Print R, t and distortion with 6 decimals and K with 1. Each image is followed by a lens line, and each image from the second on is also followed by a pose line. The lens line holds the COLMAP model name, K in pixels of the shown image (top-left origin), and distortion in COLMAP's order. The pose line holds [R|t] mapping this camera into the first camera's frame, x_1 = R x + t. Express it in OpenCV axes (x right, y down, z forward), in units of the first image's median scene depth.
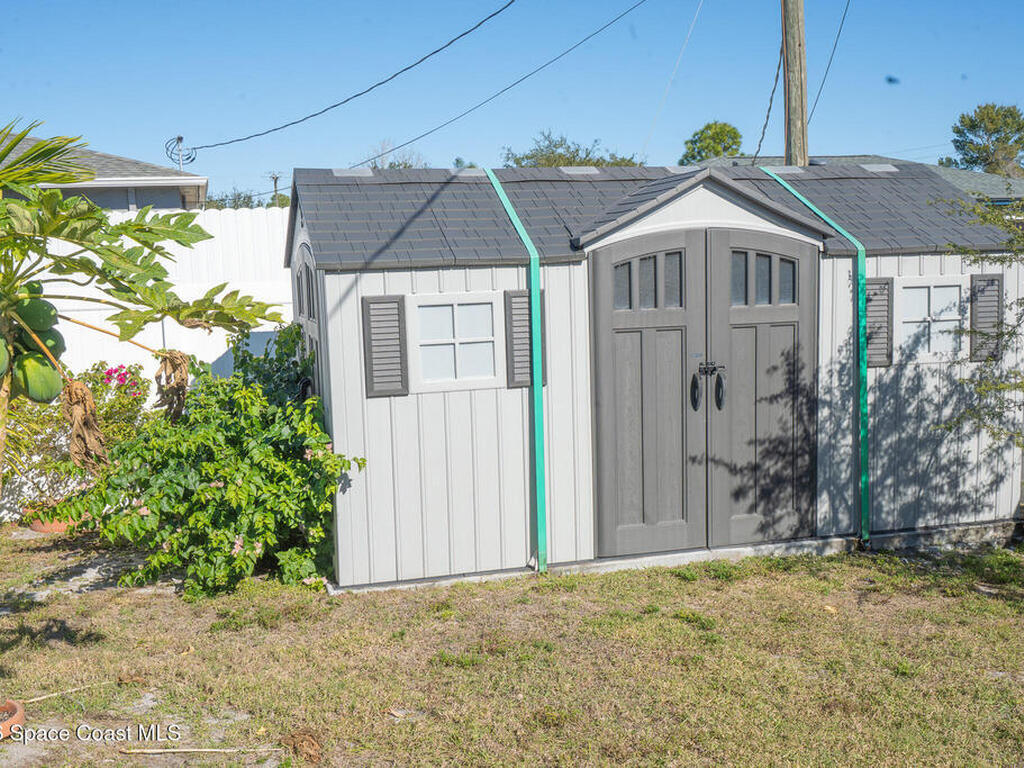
lens RADIAL K [[1138.3, 0, 508.2], [0, 1138.3, 382.1], [0, 0, 1]] dist [0.008214, 0.000000]
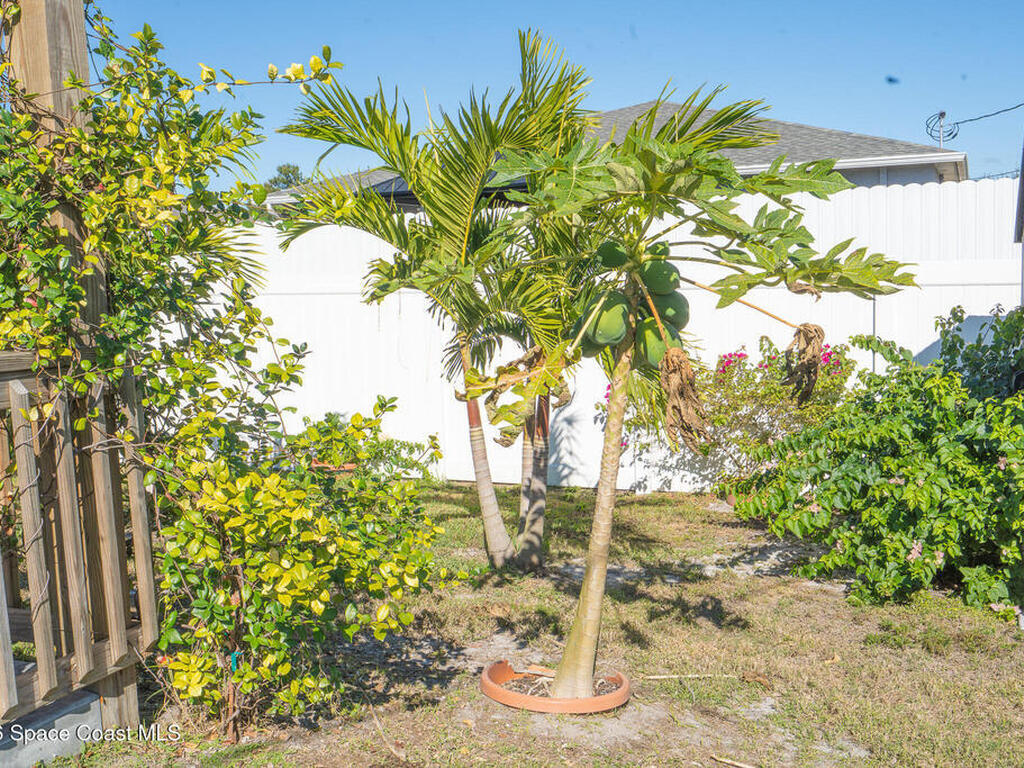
lens RADIAL K [[1138.3, 0, 508.4], [0, 1138.3, 388.8], [0, 0, 1]] dist [0.008214, 0.000000]
pose [[0.796167, 0.074968, -0.600414, 0.034070], [-0.065118, 0.997148, 0.038155, 0.002915], [0.601562, 0.008720, 0.798778, 0.098618]]
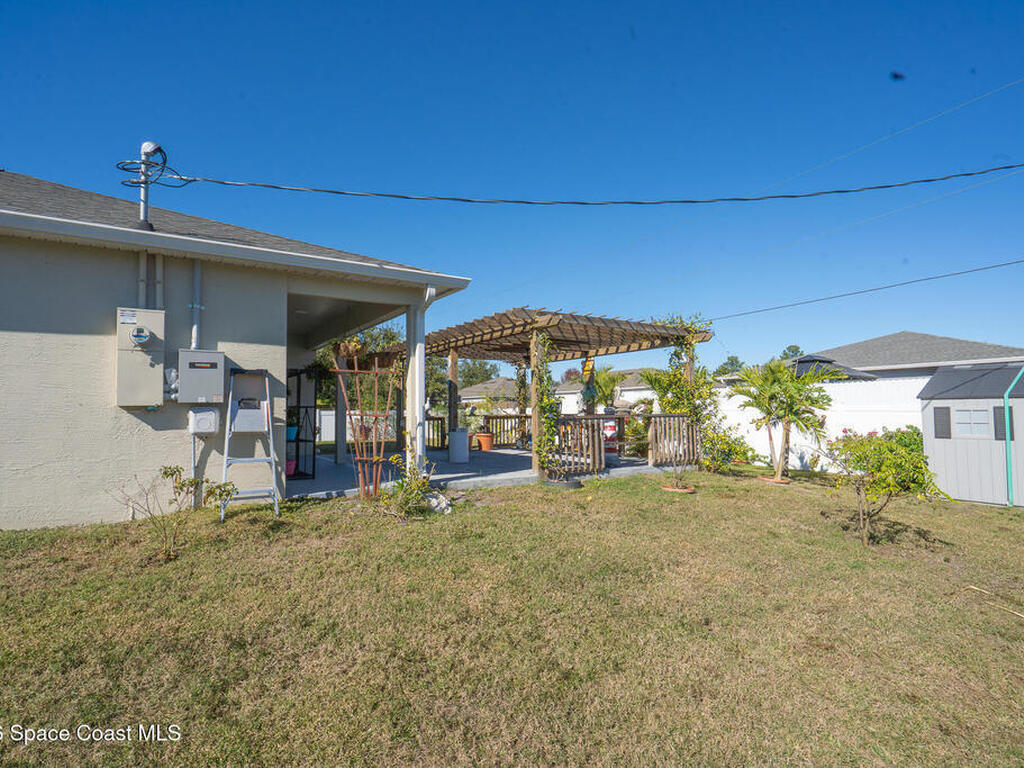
lens RADIAL K [[521.9, 0, 511.0], [0, 521.9, 383.4], [0, 0, 1]] dist [-0.010833, 0.005335]
pose [[0.323696, -0.016186, -0.946023, 0.831233], [-0.104170, 0.993166, -0.052636, 0.059128], [0.940409, 0.115585, 0.319797, -0.584759]]
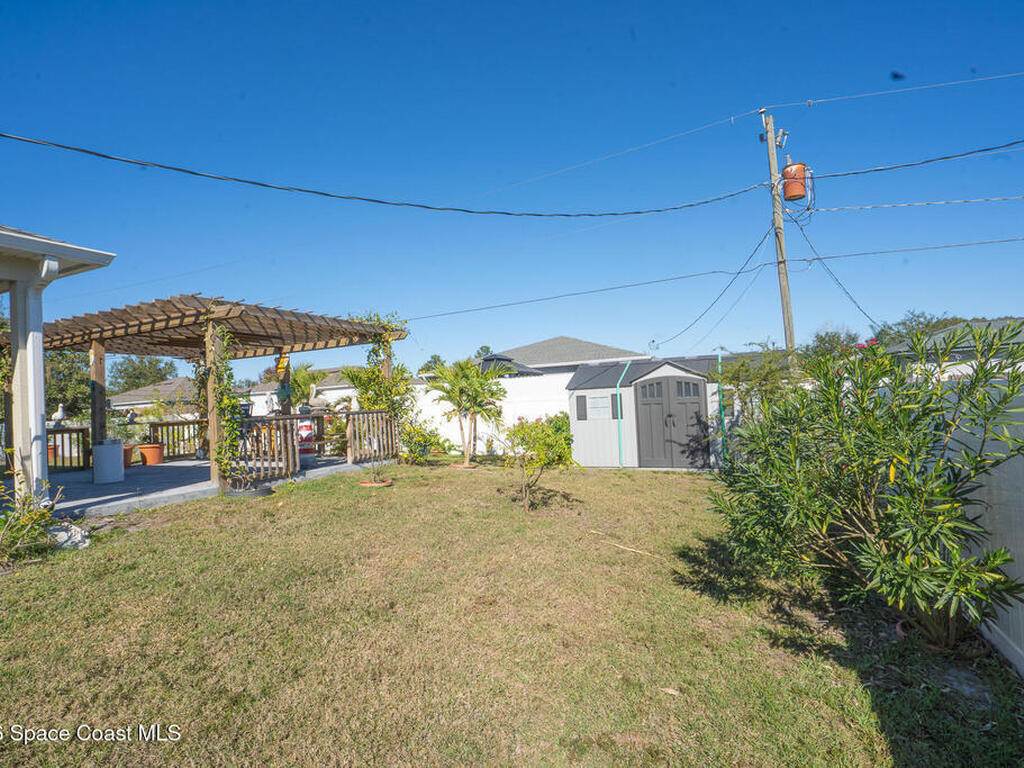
lens RADIAL K [[521.9, 0, 513.5], [0, 521.9, 386.0], [0, 0, 1]] dist [-0.010833, 0.005335]
pose [[0.769403, -0.020241, -0.638443, 0.851175], [-0.045310, 0.995251, -0.086157, 0.060034], [0.637155, 0.095217, 0.764831, -0.565175]]
